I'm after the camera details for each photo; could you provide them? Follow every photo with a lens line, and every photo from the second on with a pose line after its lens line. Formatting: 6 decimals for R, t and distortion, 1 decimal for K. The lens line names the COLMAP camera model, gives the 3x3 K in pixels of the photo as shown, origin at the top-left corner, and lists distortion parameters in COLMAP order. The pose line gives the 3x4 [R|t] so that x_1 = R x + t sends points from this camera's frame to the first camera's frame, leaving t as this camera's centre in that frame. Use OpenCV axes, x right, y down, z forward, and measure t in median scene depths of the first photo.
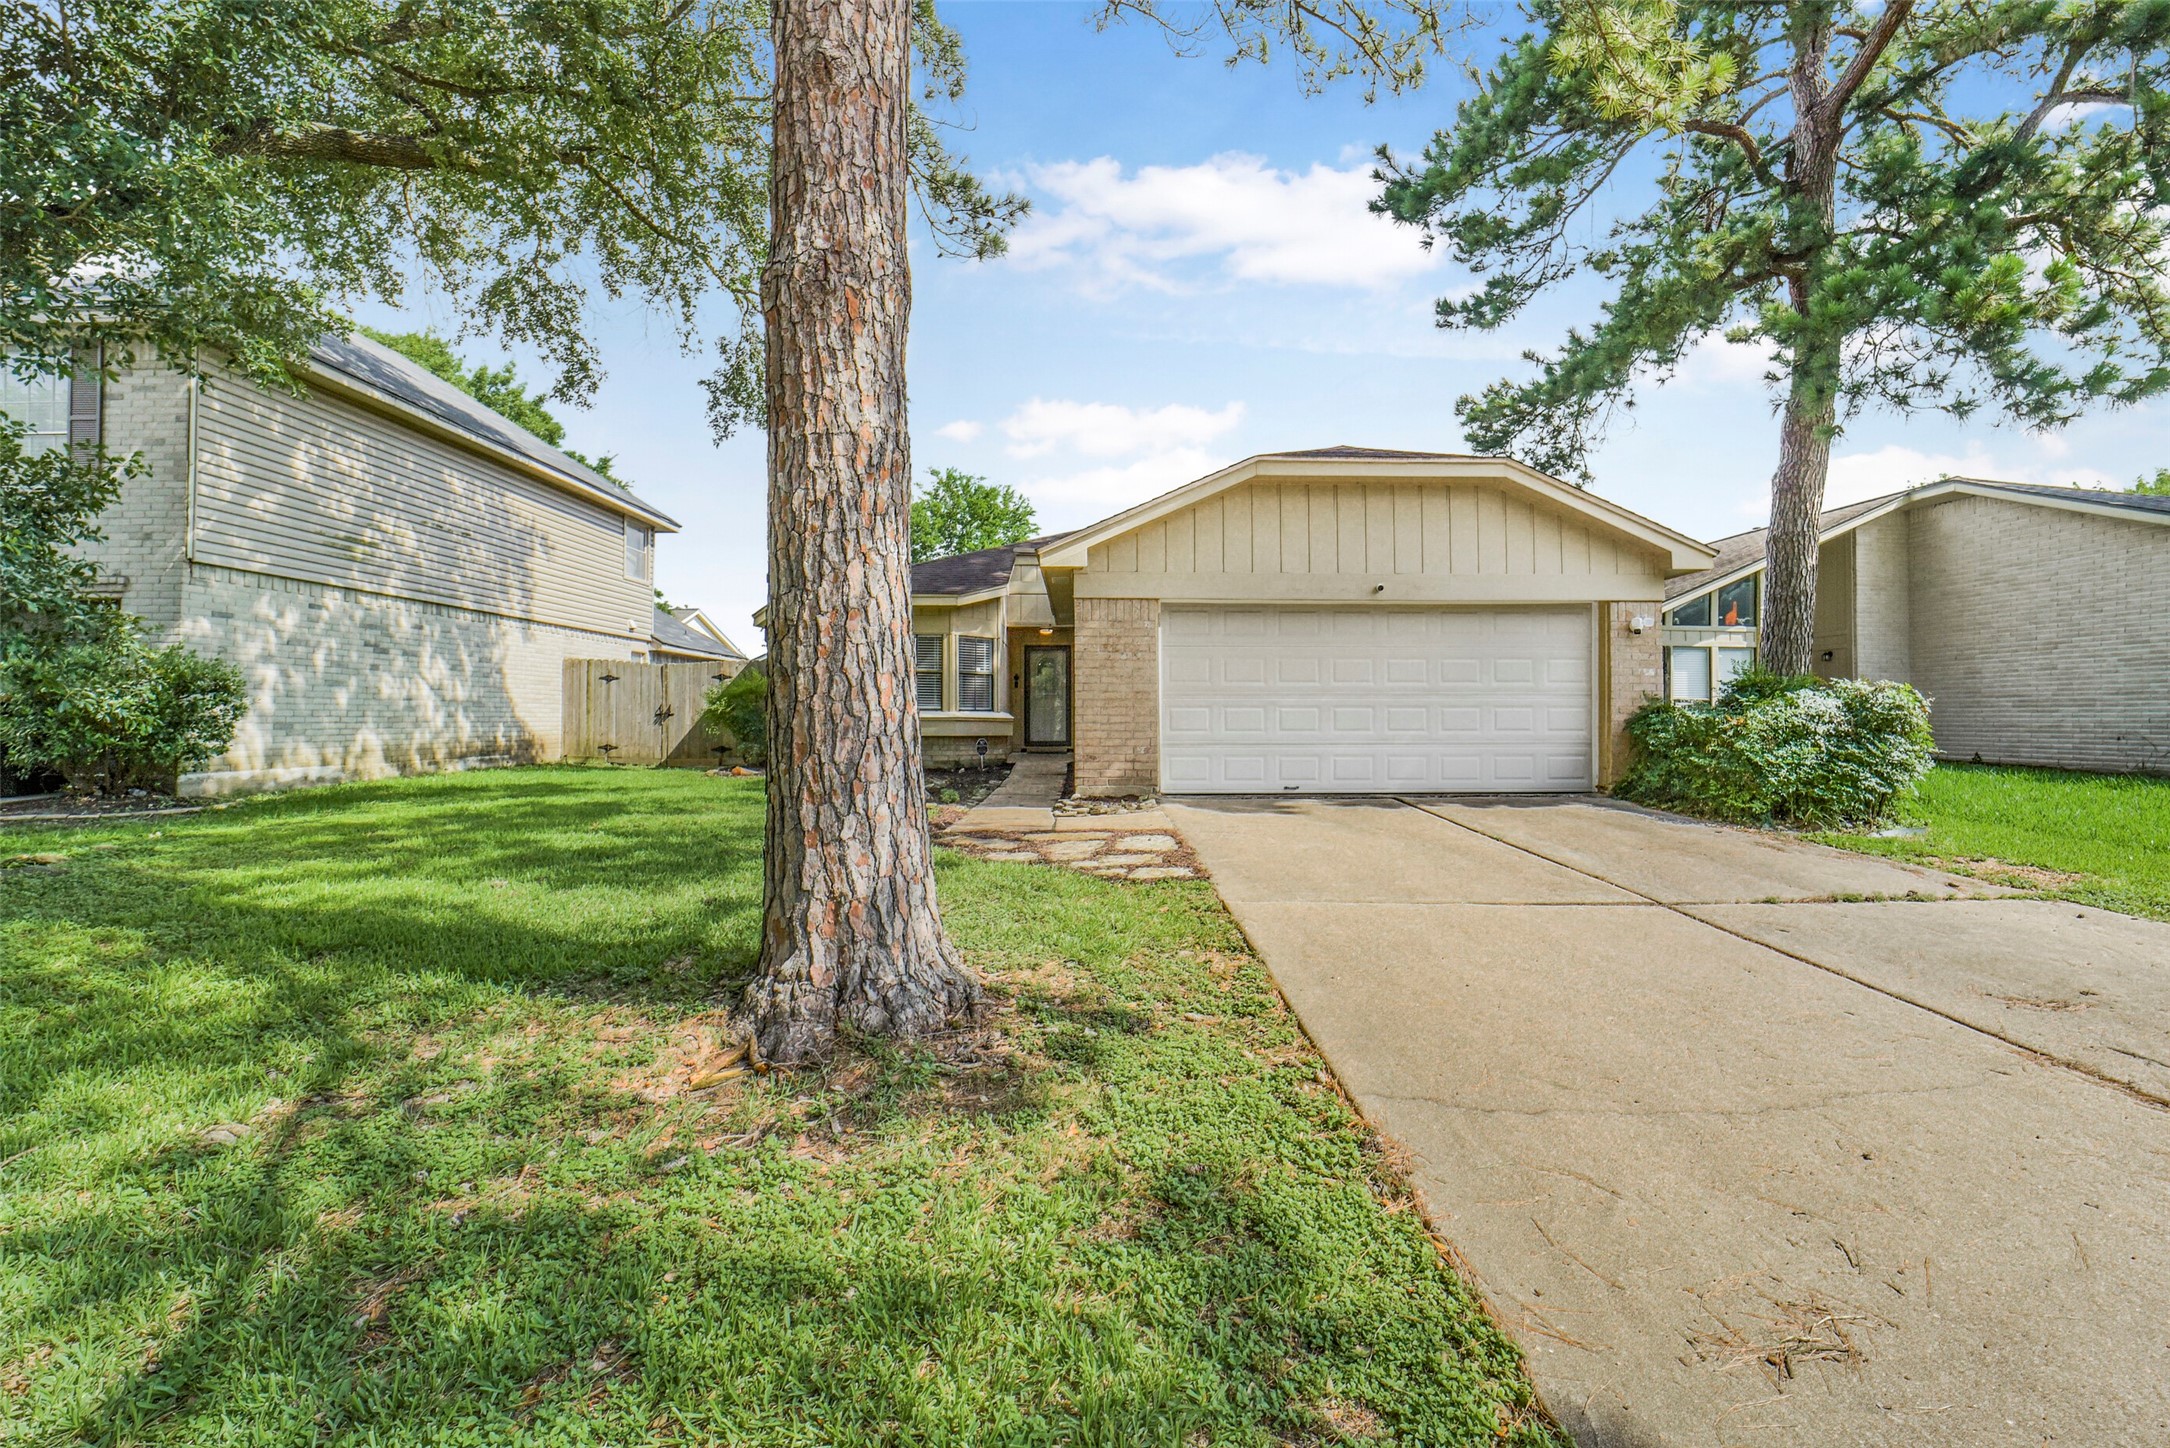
lens RADIAL K [[853.5, 0, 1085.0], [0, 853.5, 724.0], [0, 0, 1]] dist [-0.016248, -0.000119]
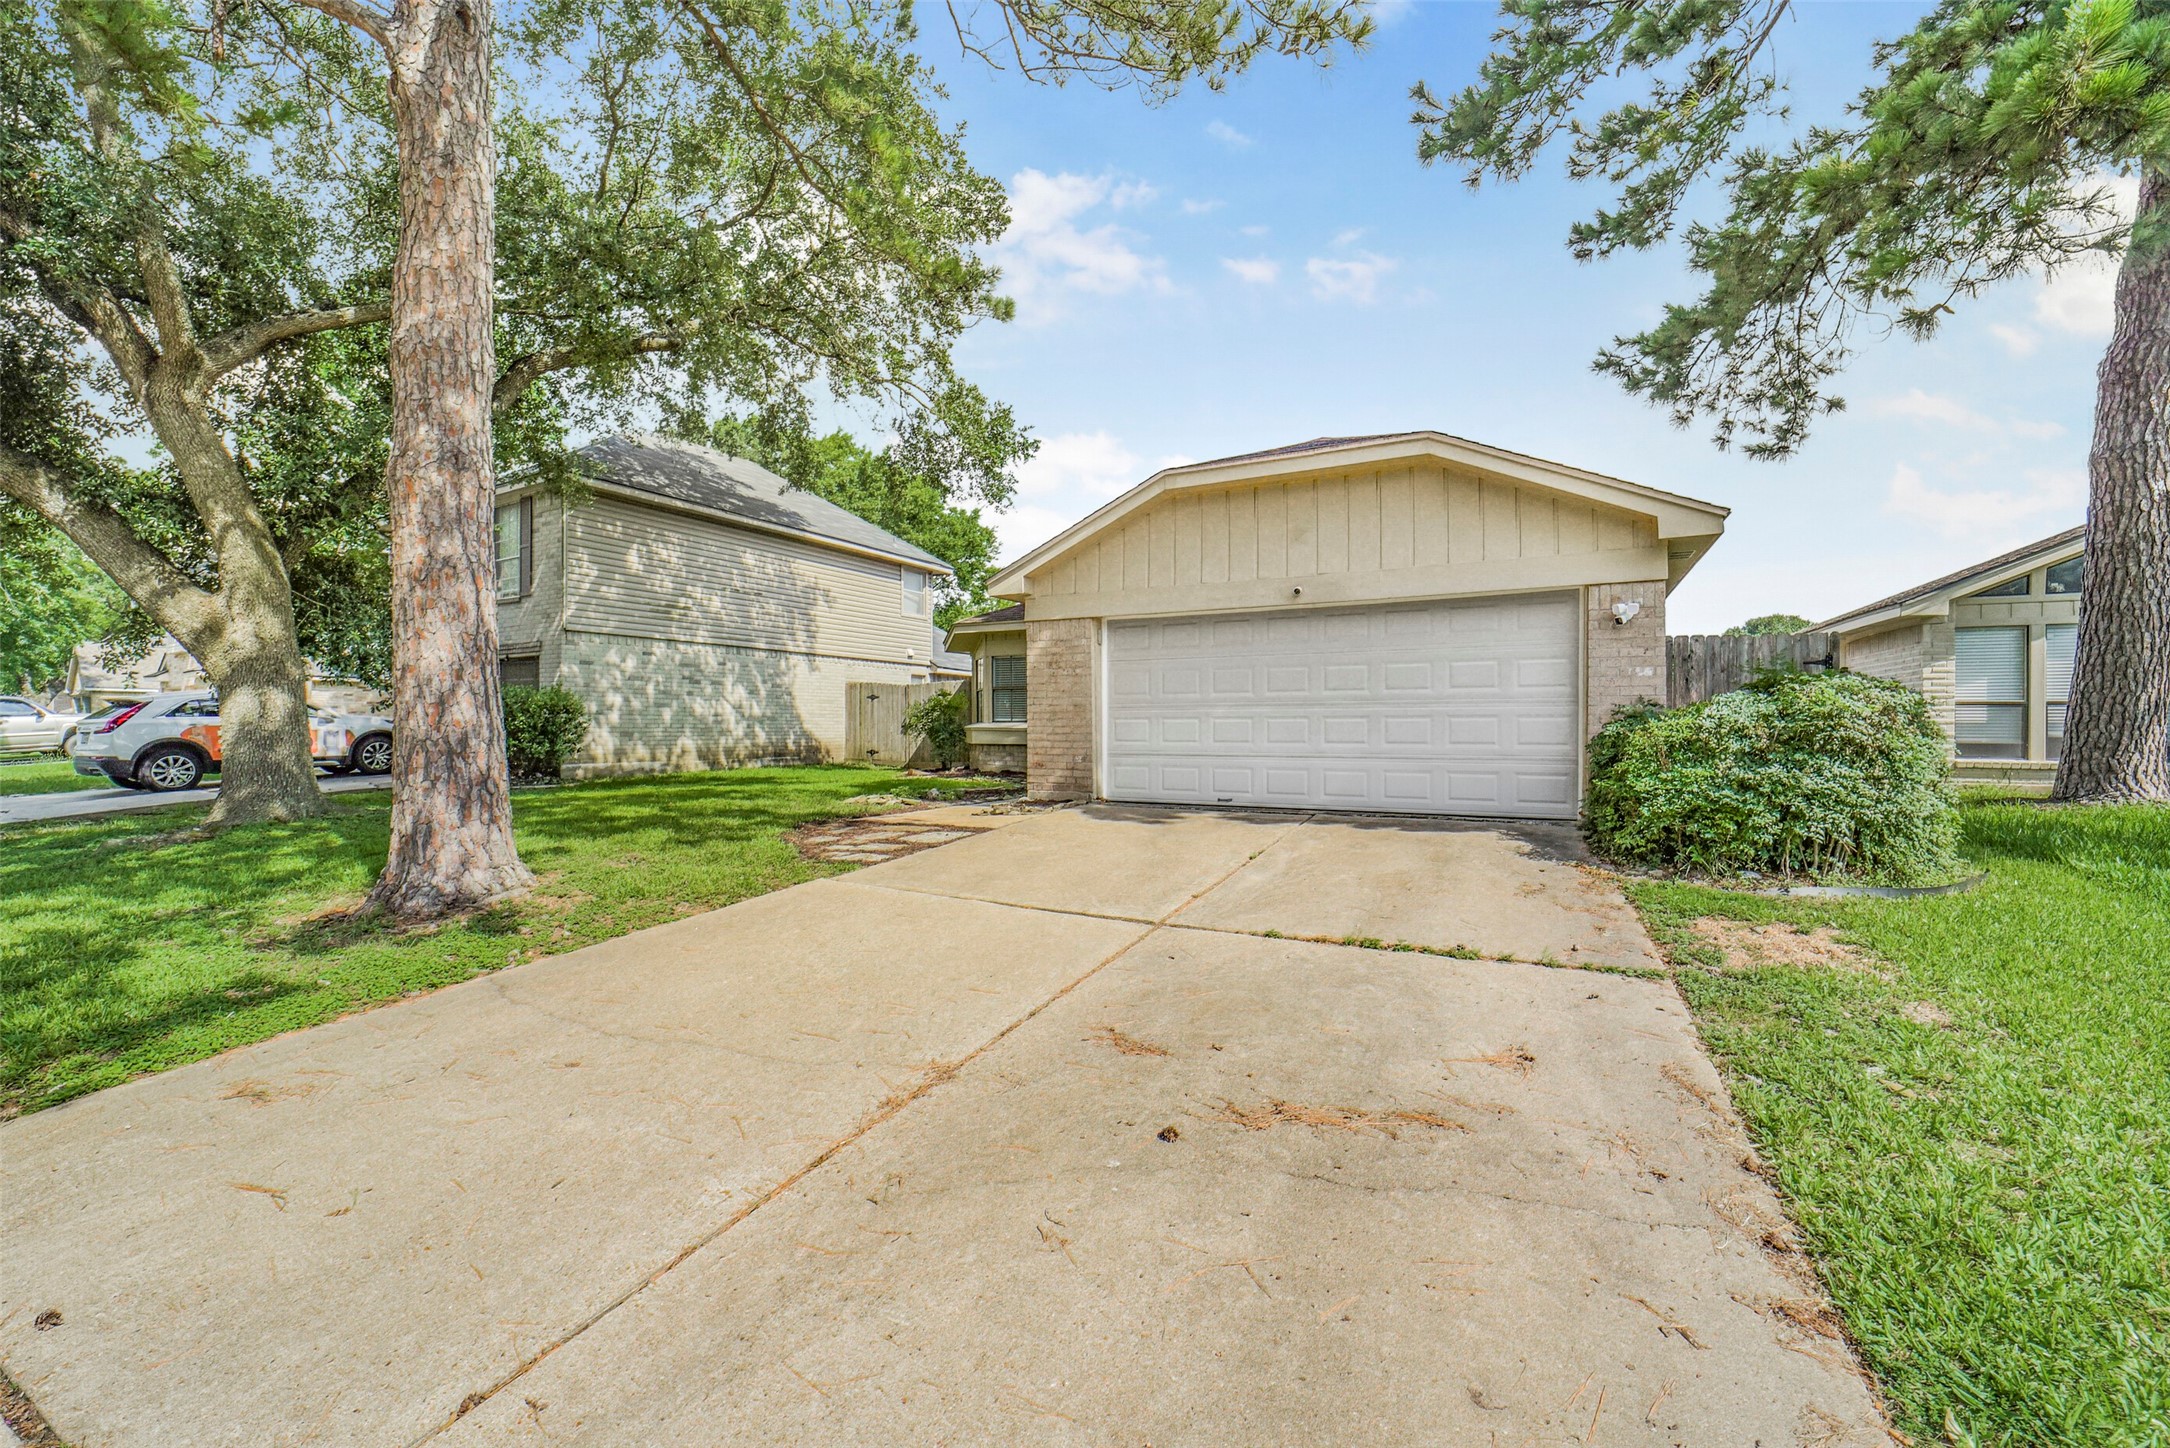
lens RADIAL K [[859.8, 0, 1079.6], [0, 859.8, 739.1], [0, 0, 1]] dist [-0.013291, 0.000014]
pose [[0.876123, 0.006255, -0.482047, 0.414902], [-0.003587, 0.999973, 0.006454, -0.001197], [0.482074, -0.003925, 0.876122, 0.036823]]
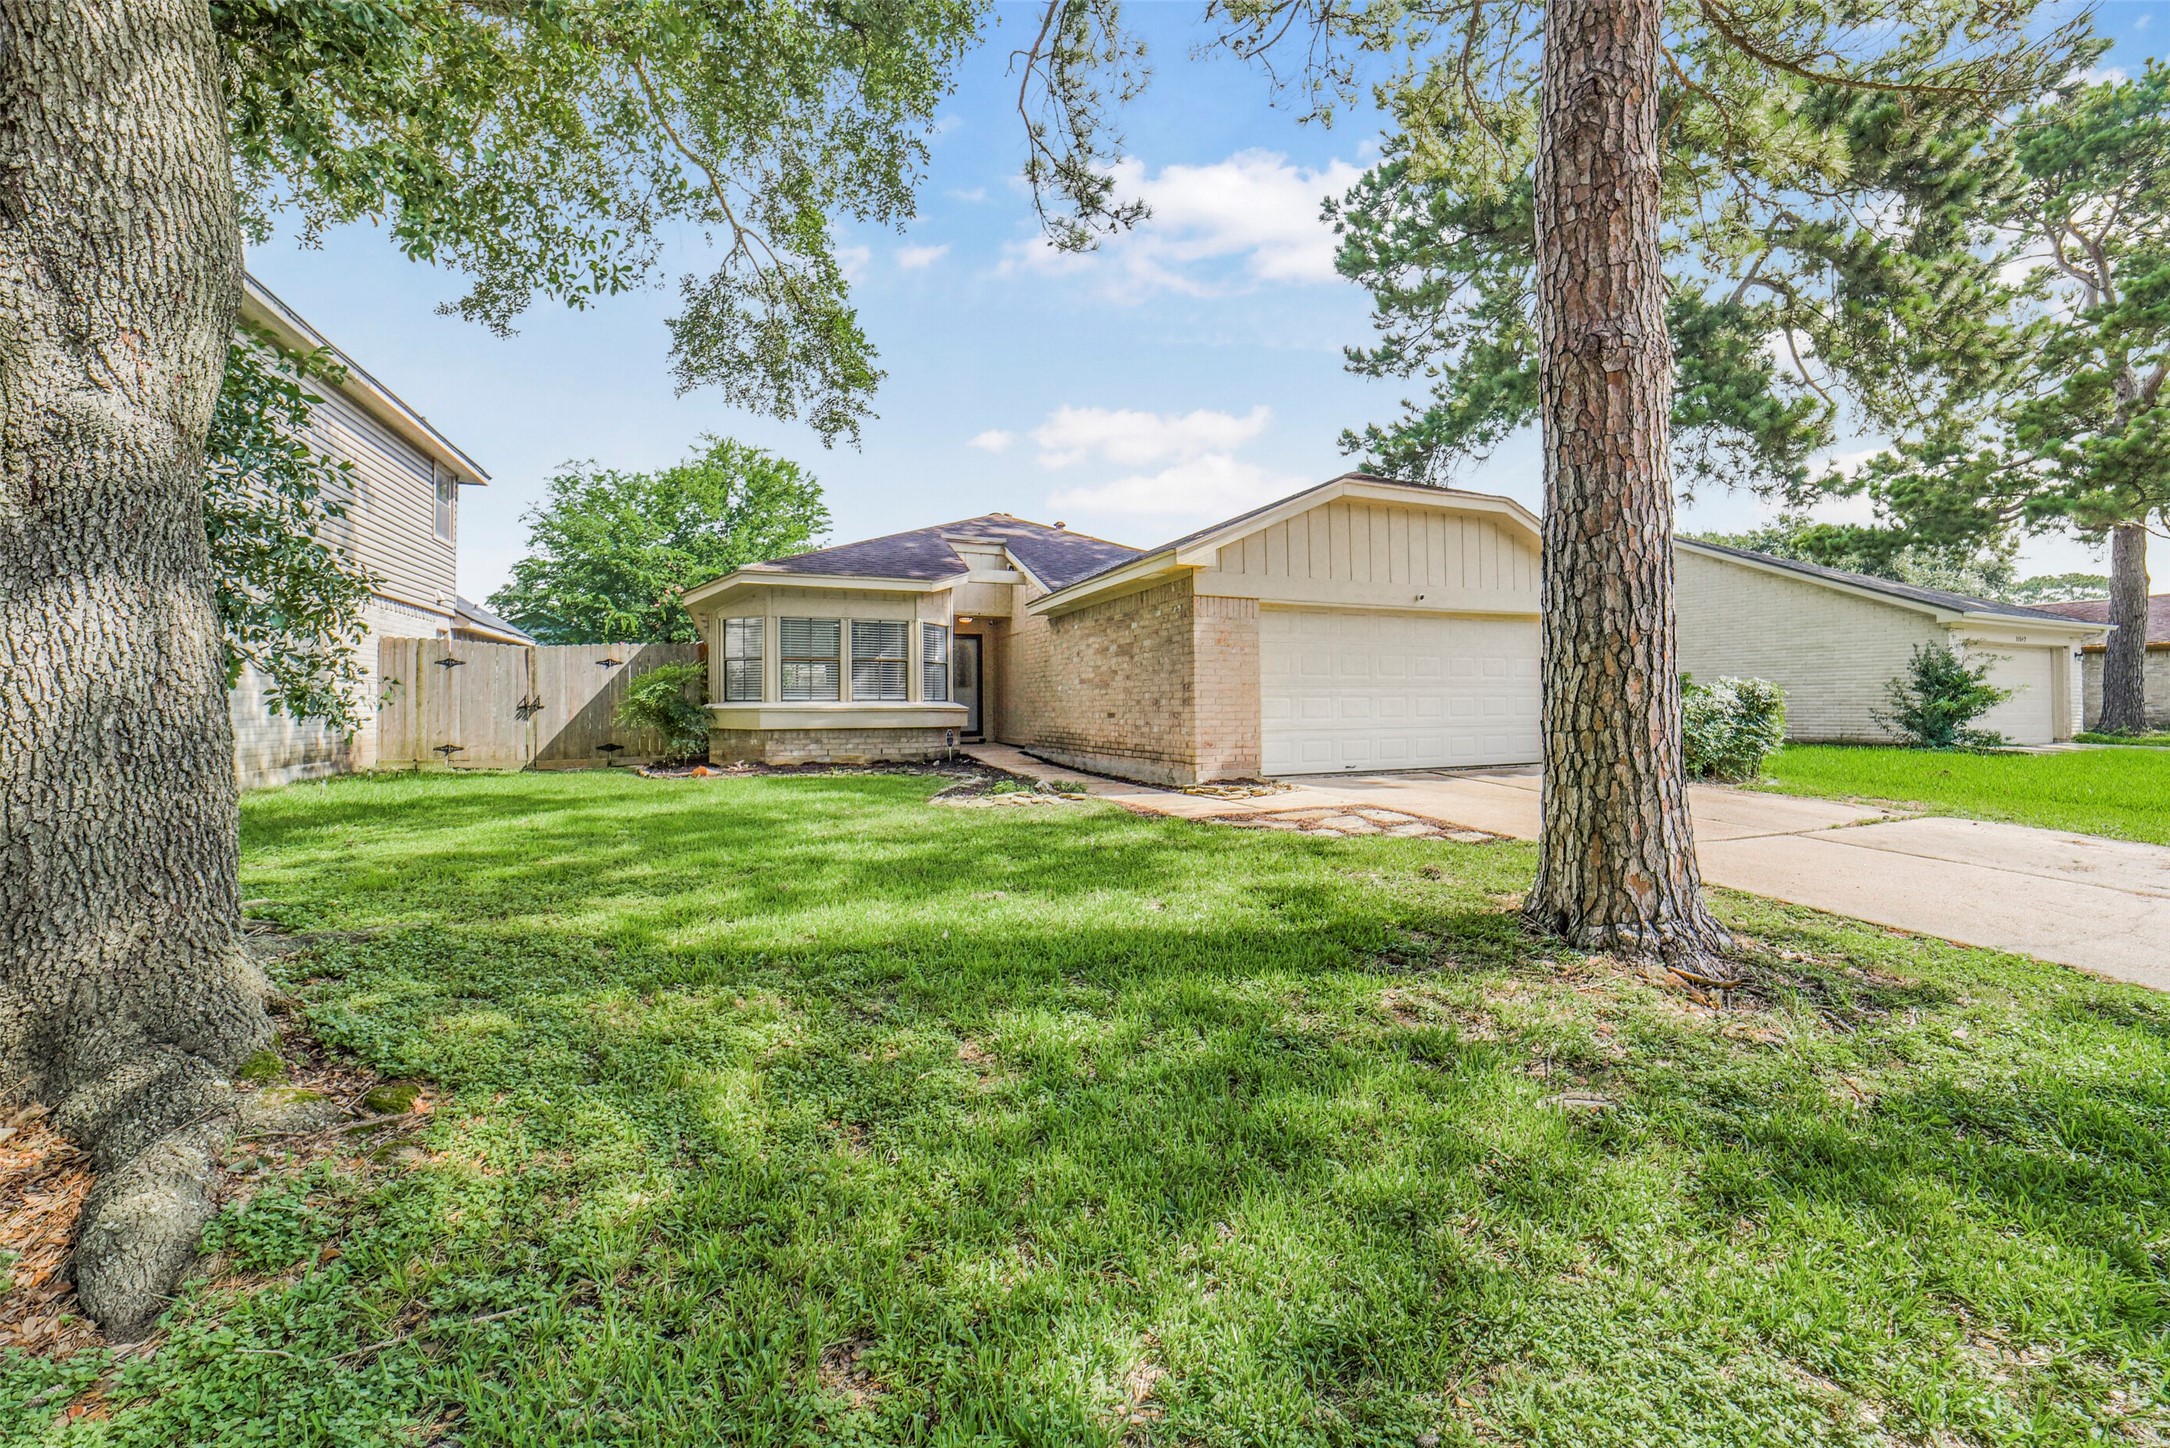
lens RADIAL K [[861.6, 0, 1094.3], [0, 861.6, 722.4], [0, 0, 1]] dist [-0.039992, 0.009405]
pose [[0.930485, -0.012807, 0.366105, -0.364075], [0.008762, 0.999881, 0.012709, -0.002573], [-0.366224, -0.008618, 0.930487, 0.034902]]
